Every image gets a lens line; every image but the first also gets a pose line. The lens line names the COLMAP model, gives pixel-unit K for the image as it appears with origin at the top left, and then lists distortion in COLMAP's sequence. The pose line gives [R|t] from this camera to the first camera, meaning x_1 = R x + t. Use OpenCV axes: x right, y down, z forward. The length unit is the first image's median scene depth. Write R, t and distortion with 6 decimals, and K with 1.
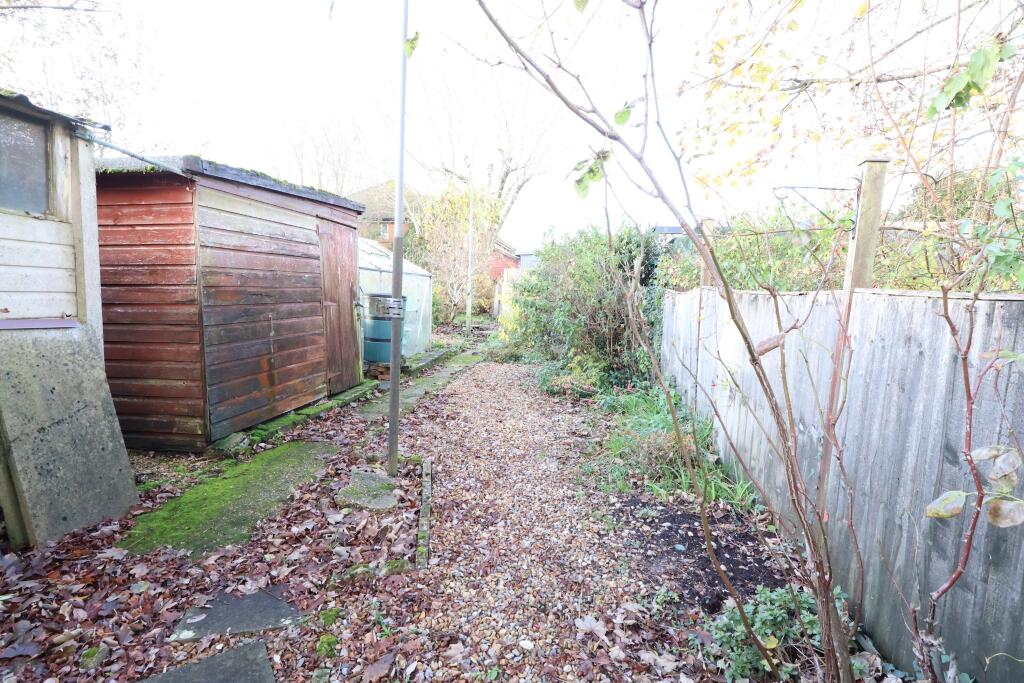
lens RADIAL K [[509.8, 0, 512.3], [0, 509.8, 343.1], [0, 0, 1]] dist [-0.003247, -0.000450]
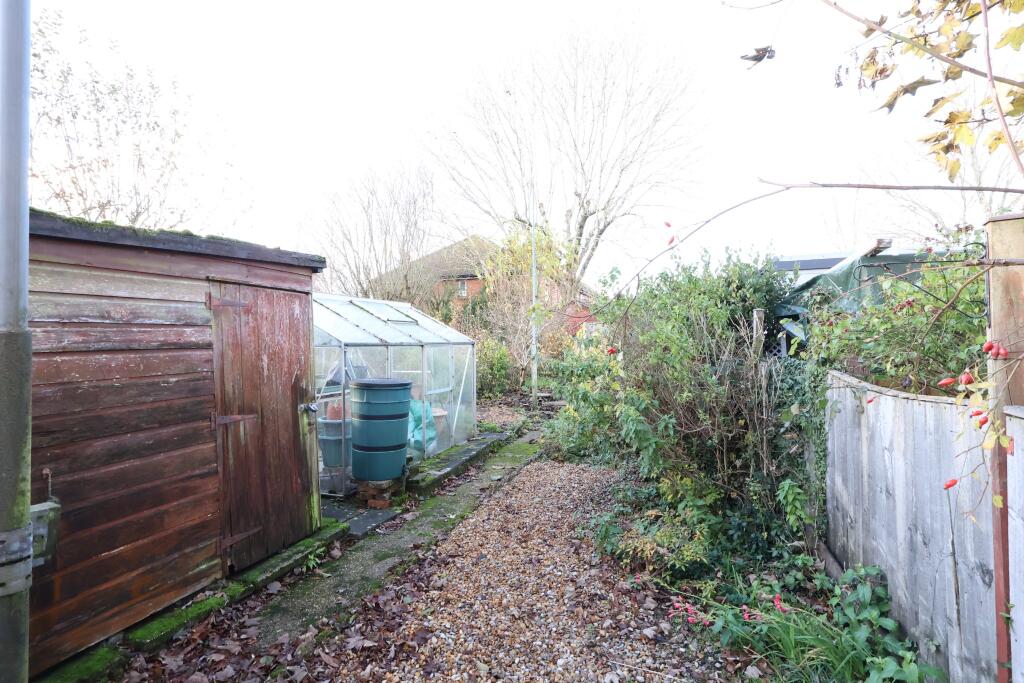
lens RADIAL K [[509.8, 0, 512.2], [0, 509.8, 340.7], [0, 0, 1]] dist [-0.003247, -0.000450]
pose [[0.981989, -0.041746, -0.184268, 0.074806], [0.022804, 0.994343, -0.103743, -0.088338], [0.187557, 0.097673, 0.977386, 0.409045]]
